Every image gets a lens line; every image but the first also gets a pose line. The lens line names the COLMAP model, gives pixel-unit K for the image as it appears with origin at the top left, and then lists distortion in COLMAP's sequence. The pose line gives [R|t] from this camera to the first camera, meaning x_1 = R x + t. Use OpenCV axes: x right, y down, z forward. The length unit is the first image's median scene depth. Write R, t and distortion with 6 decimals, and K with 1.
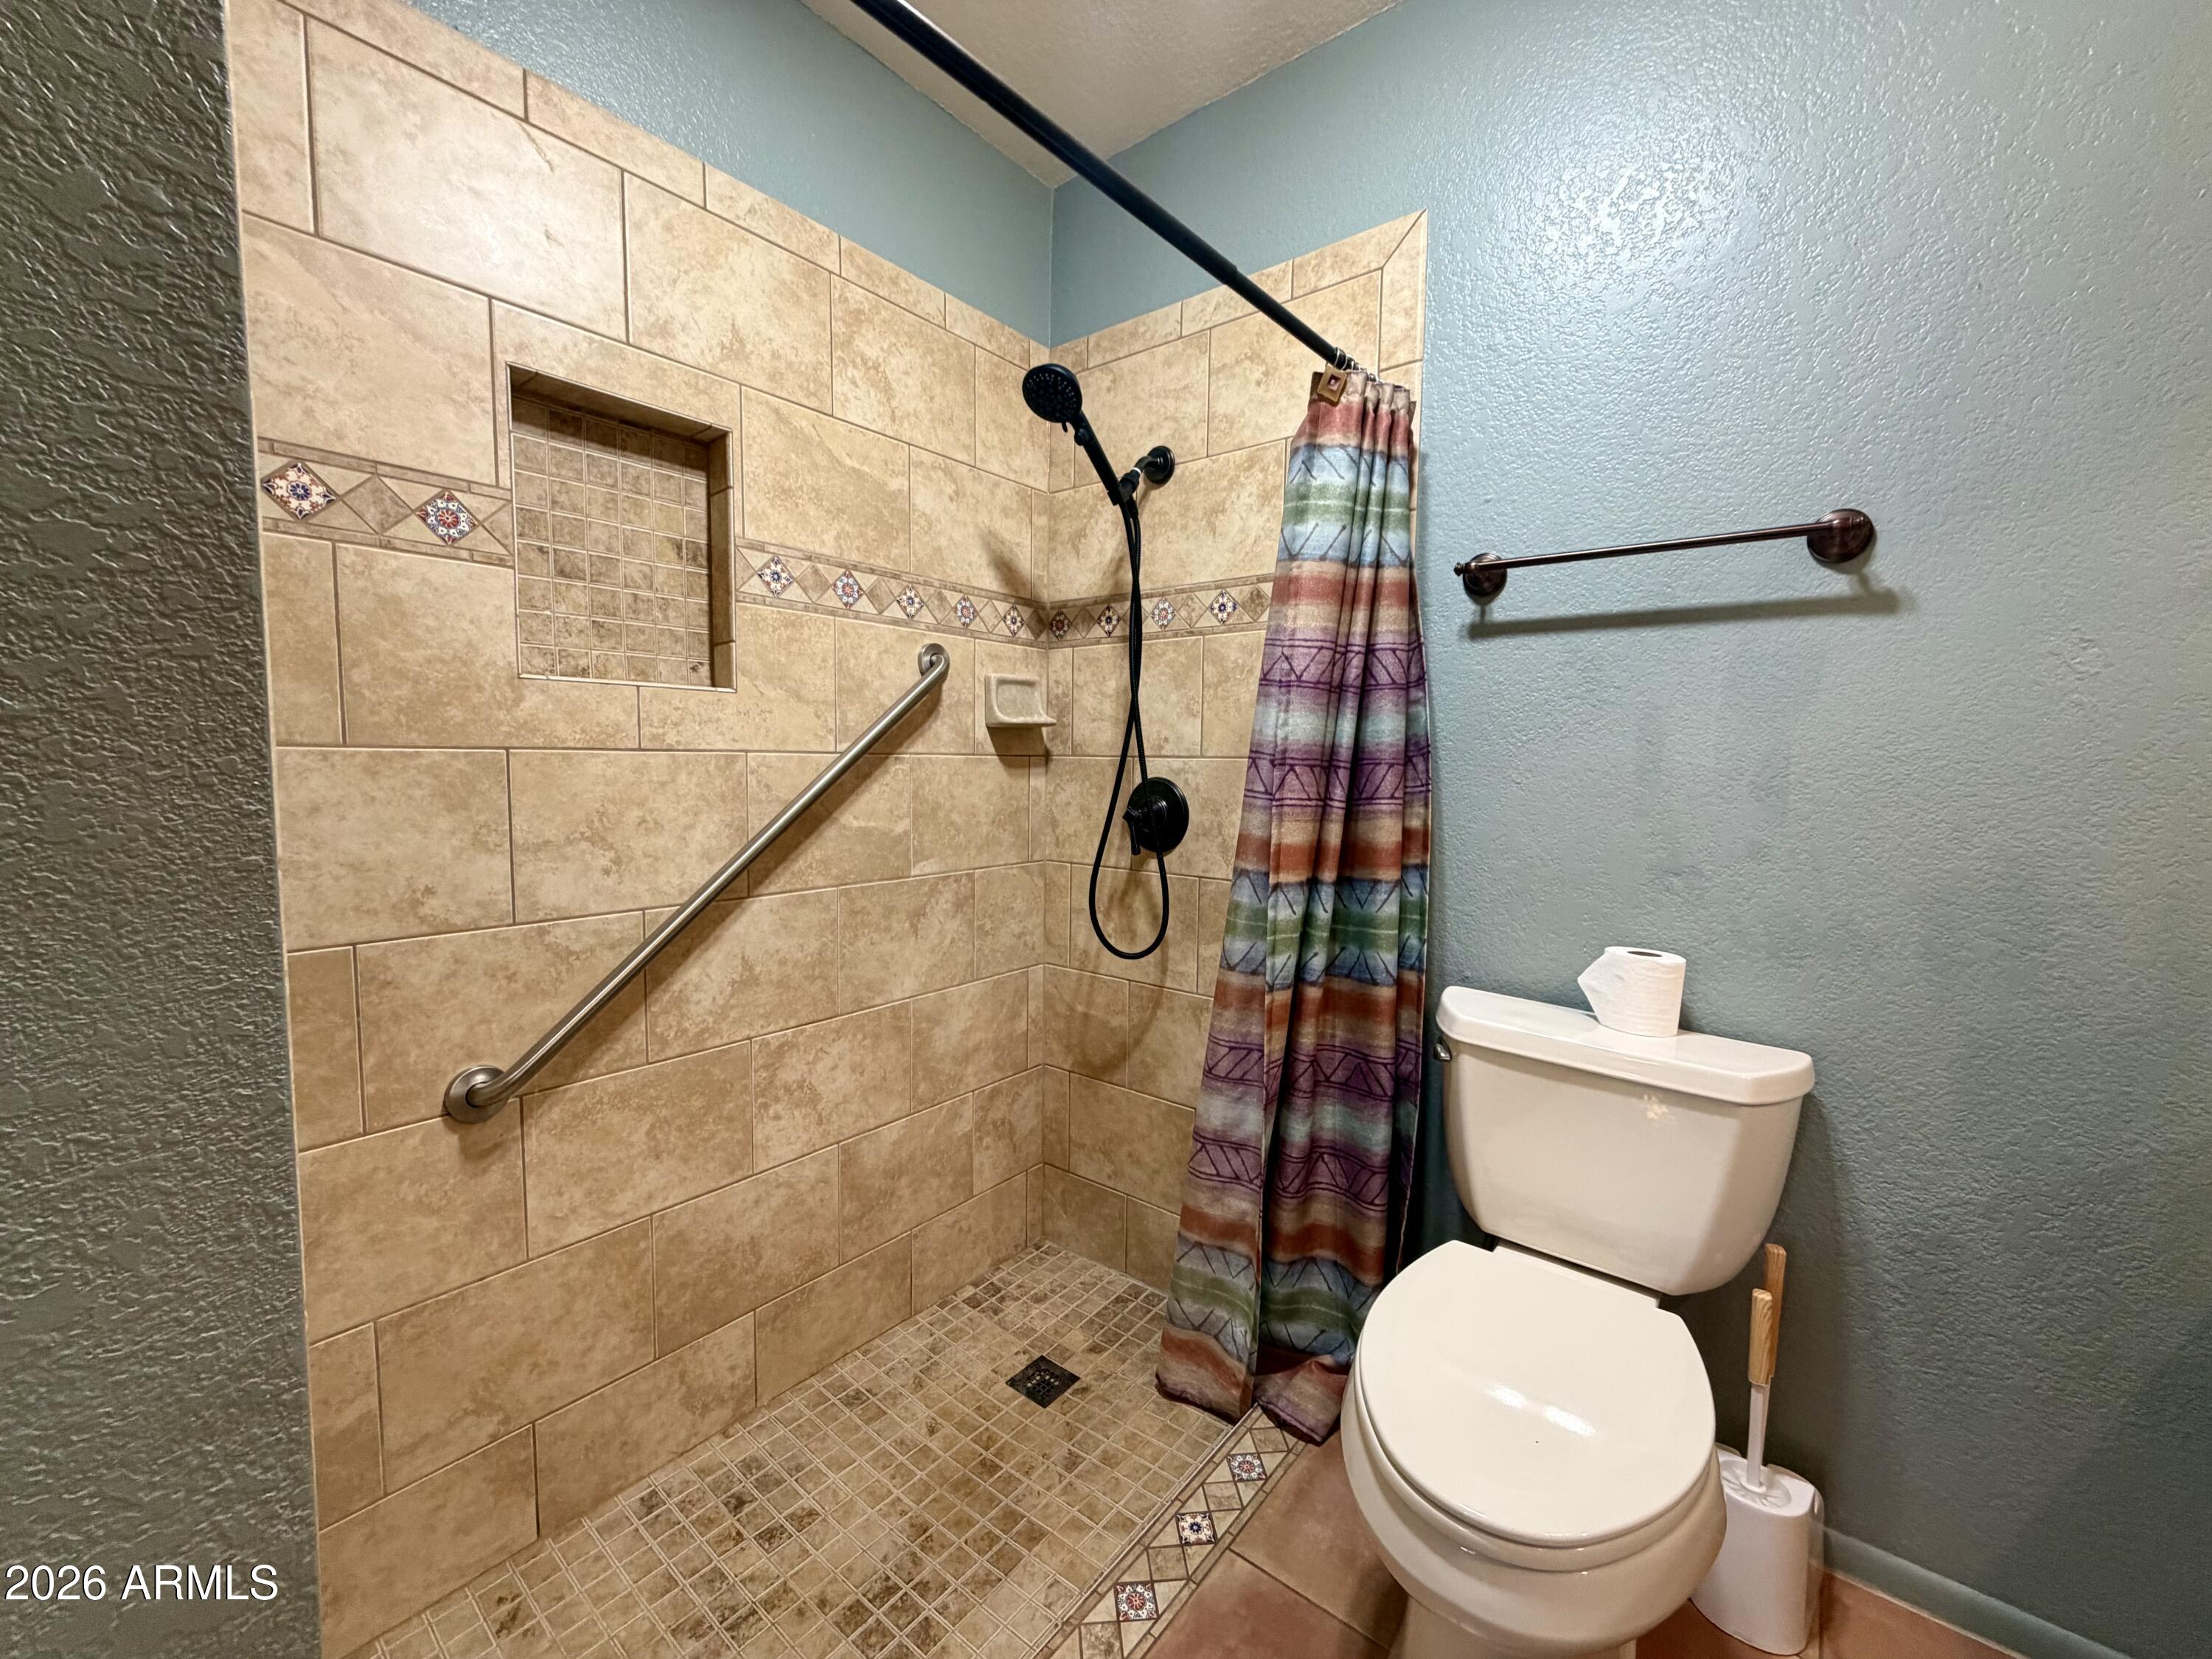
lens RADIAL K [[881.5, 0, 1104.8], [0, 881.5, 829.1], [0, 0, 1]] dist [0.000178, 0.000046]
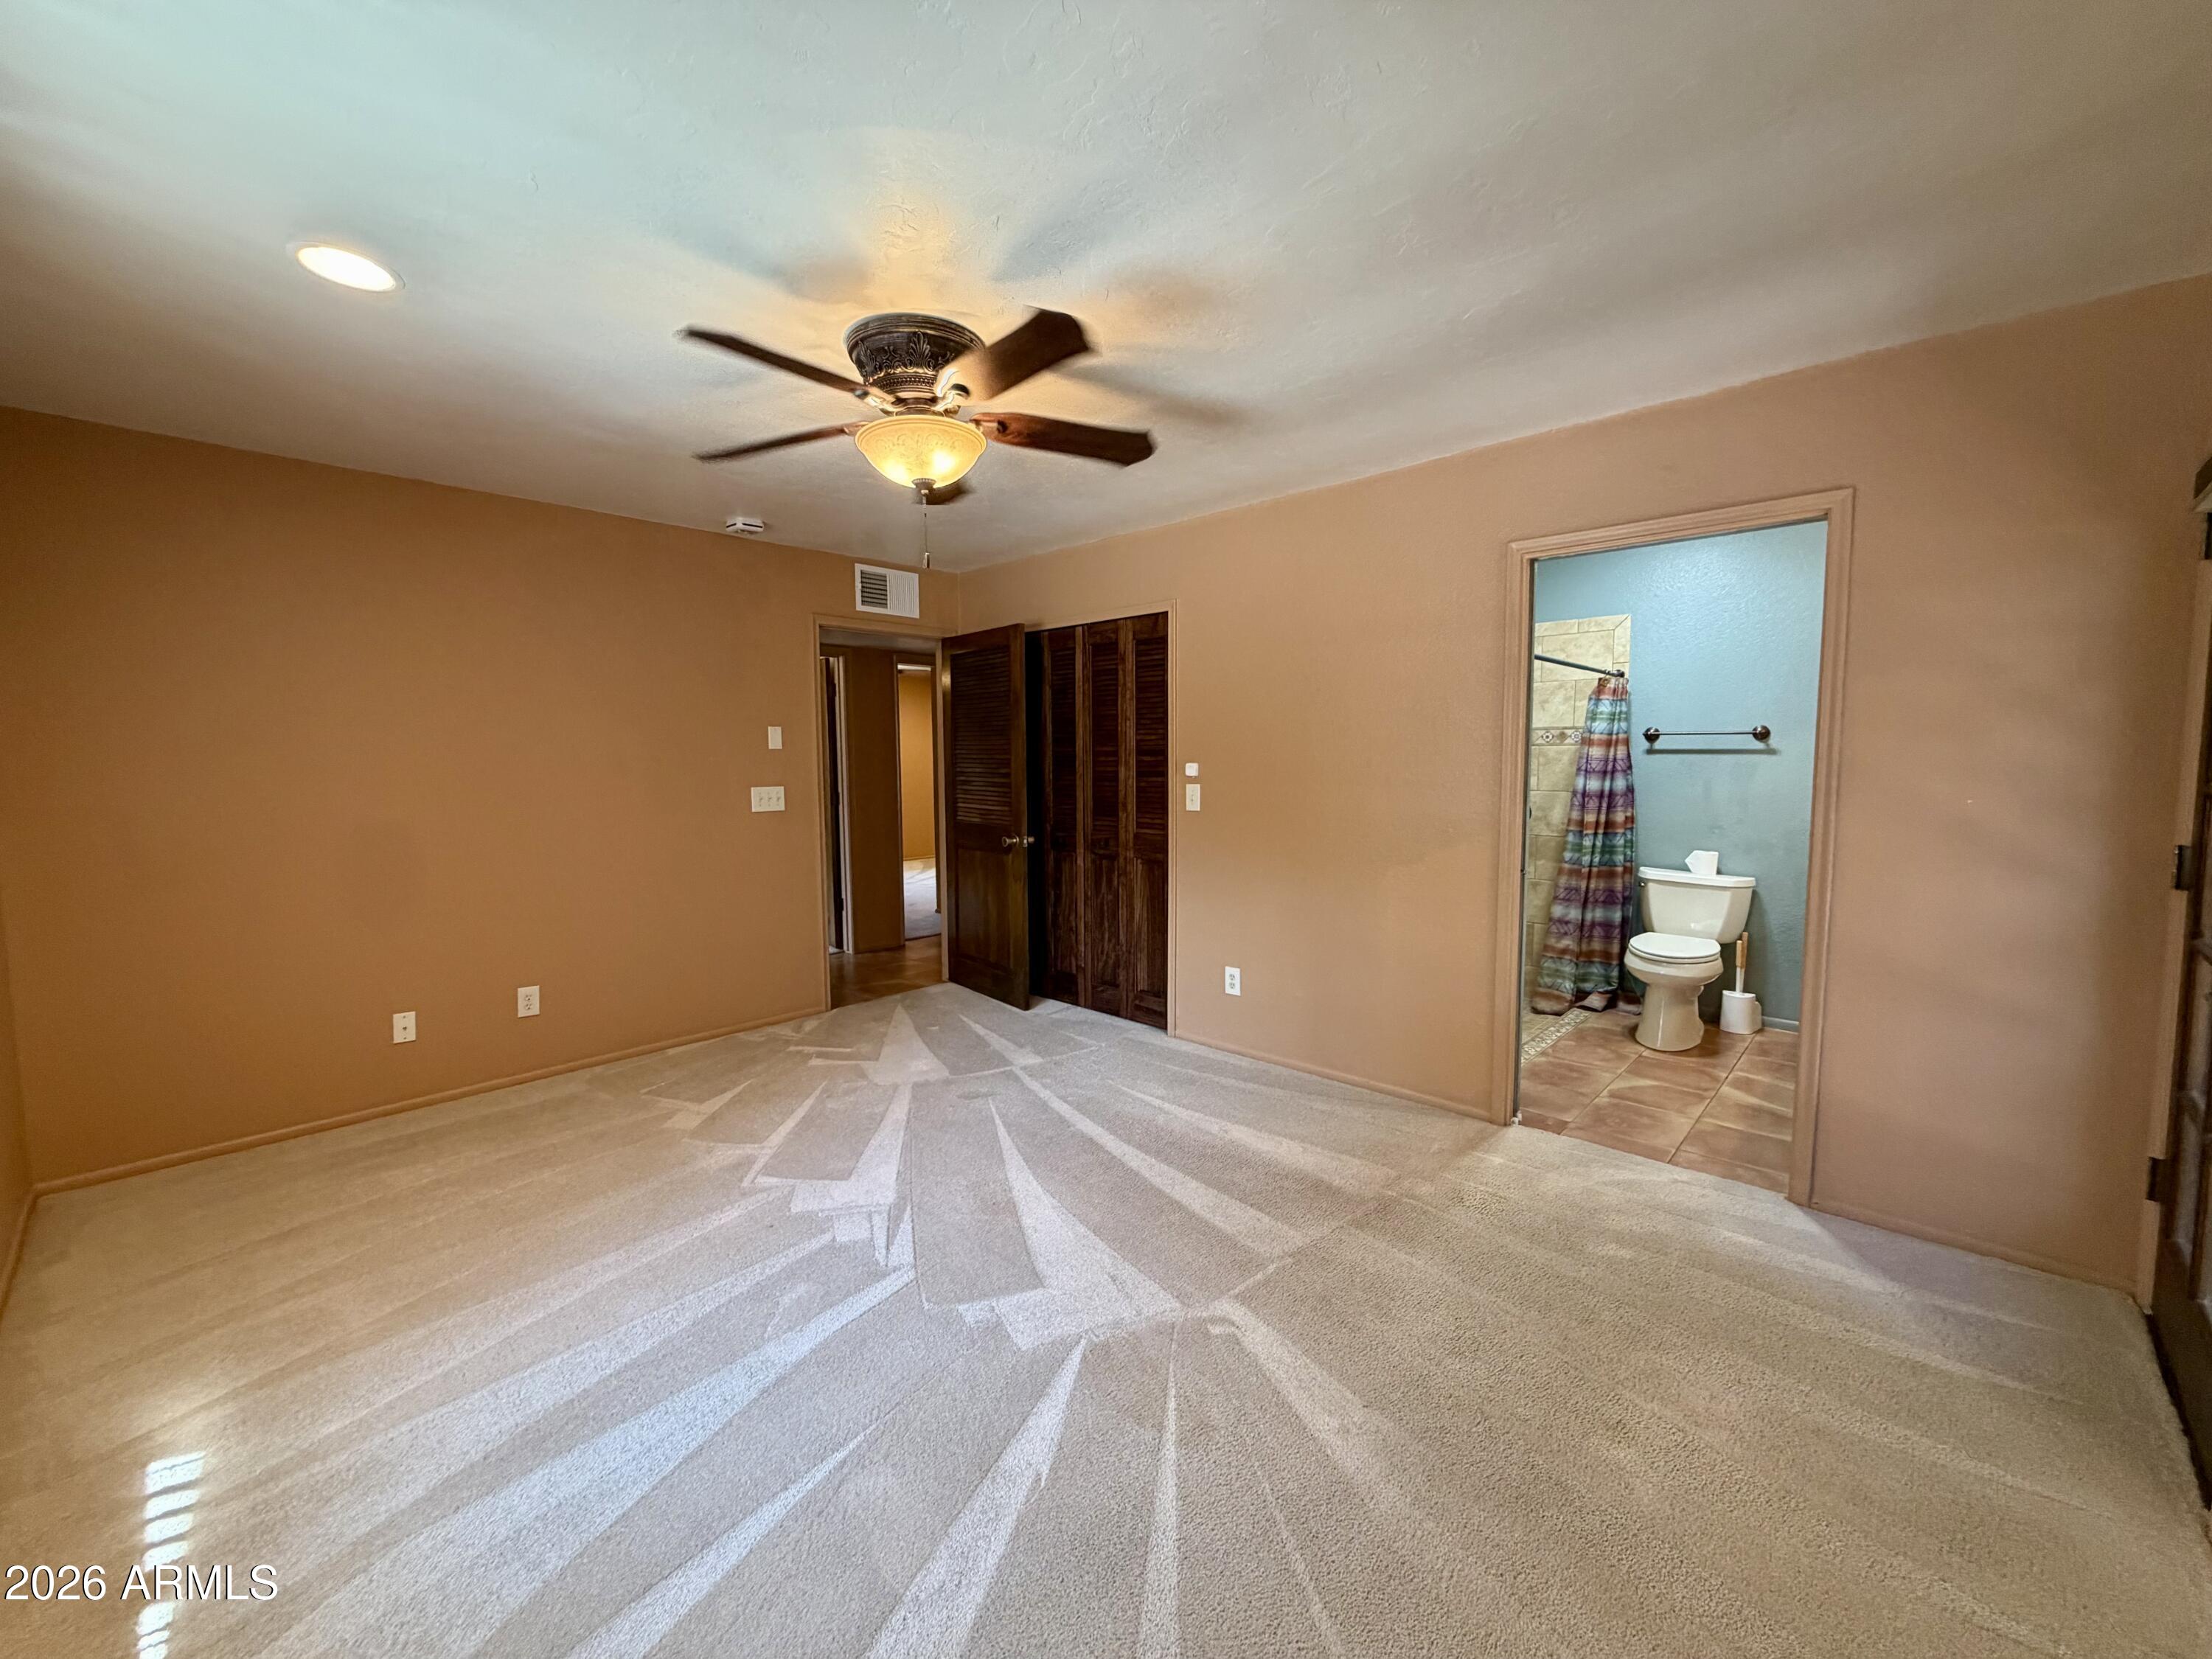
lens RADIAL K [[881.5, 0, 1105.3], [0, 881.5, 824.4], [0, 0, 1]] dist [0.000178, 0.000046]
pose [[0.996813, -0.011413, -0.078956, -1.236299], [0.011381, 0.999935, -0.000865, 0.010256], [0.078961, -0.000036, 0.996878, -2.228786]]
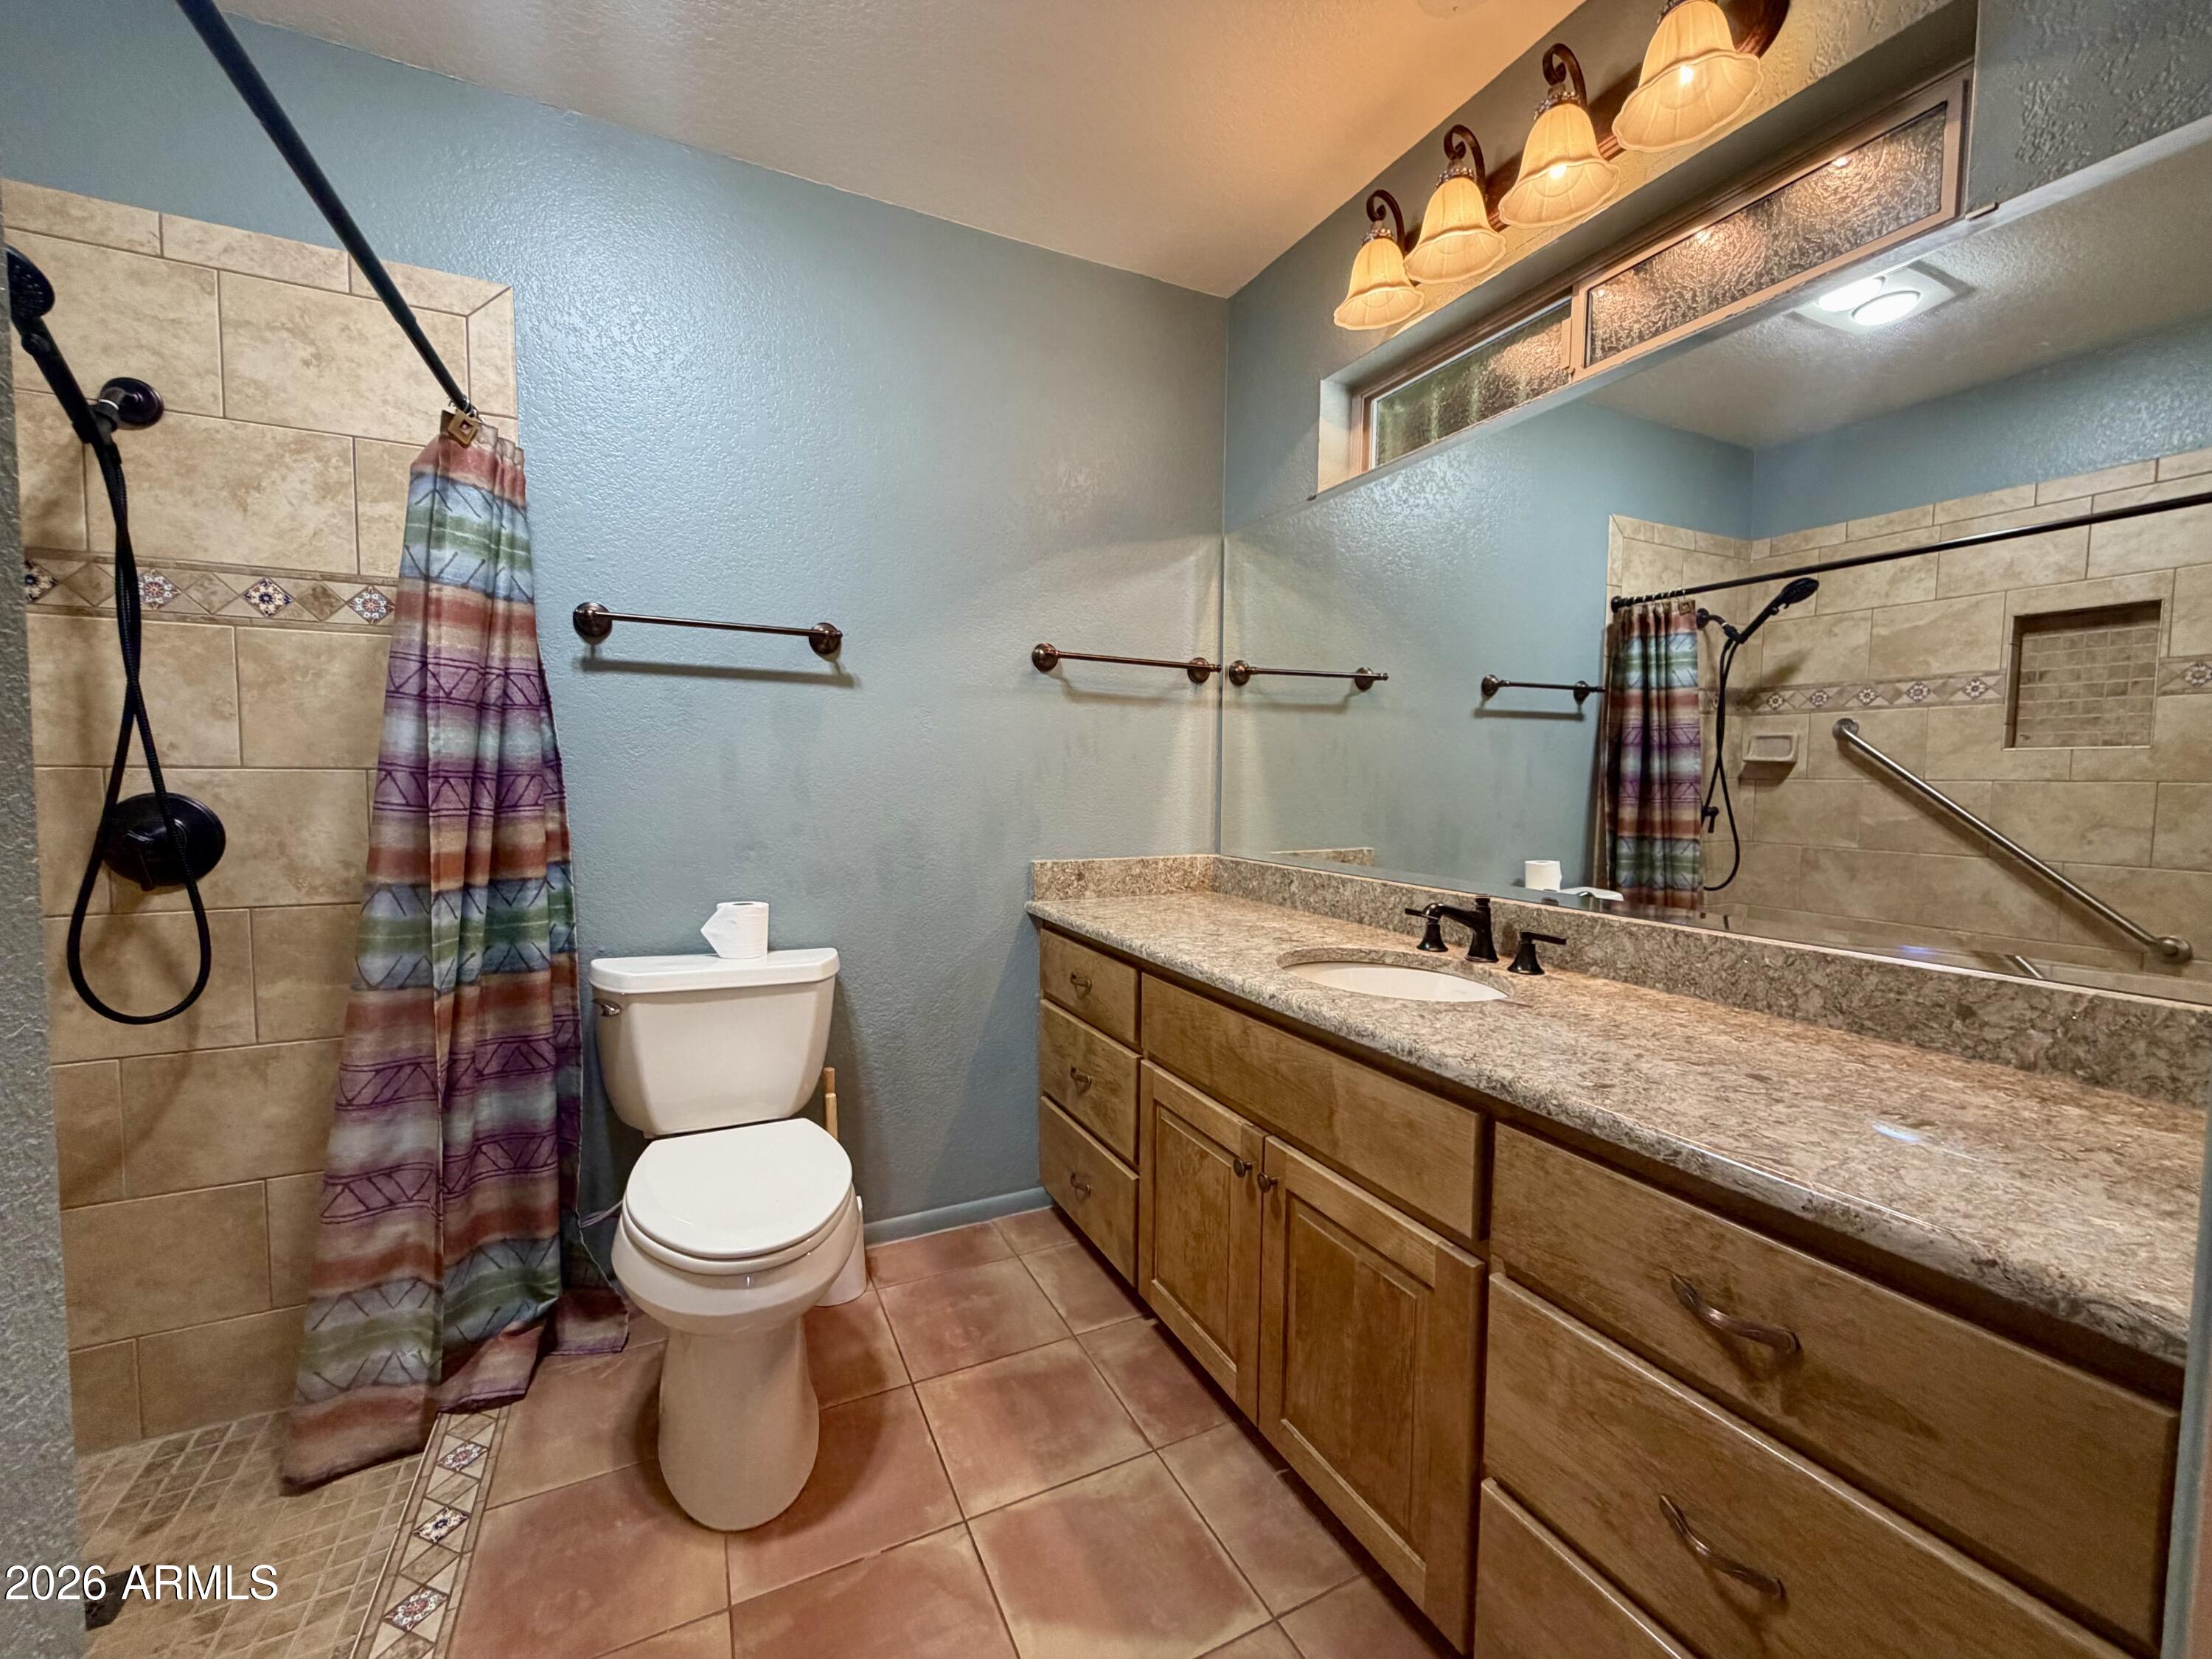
lens RADIAL K [[881.5, 0, 1101.9], [0, 881.5, 829.8], [0, 0, 1]] dist [0.000178, 0.000046]
pose [[0.421457, -0.065064, 0.904511, -0.391352], [0.066532, 0.996953, 0.040712, -0.001193], [-0.904404, 0.043021, 0.424502, -0.141985]]
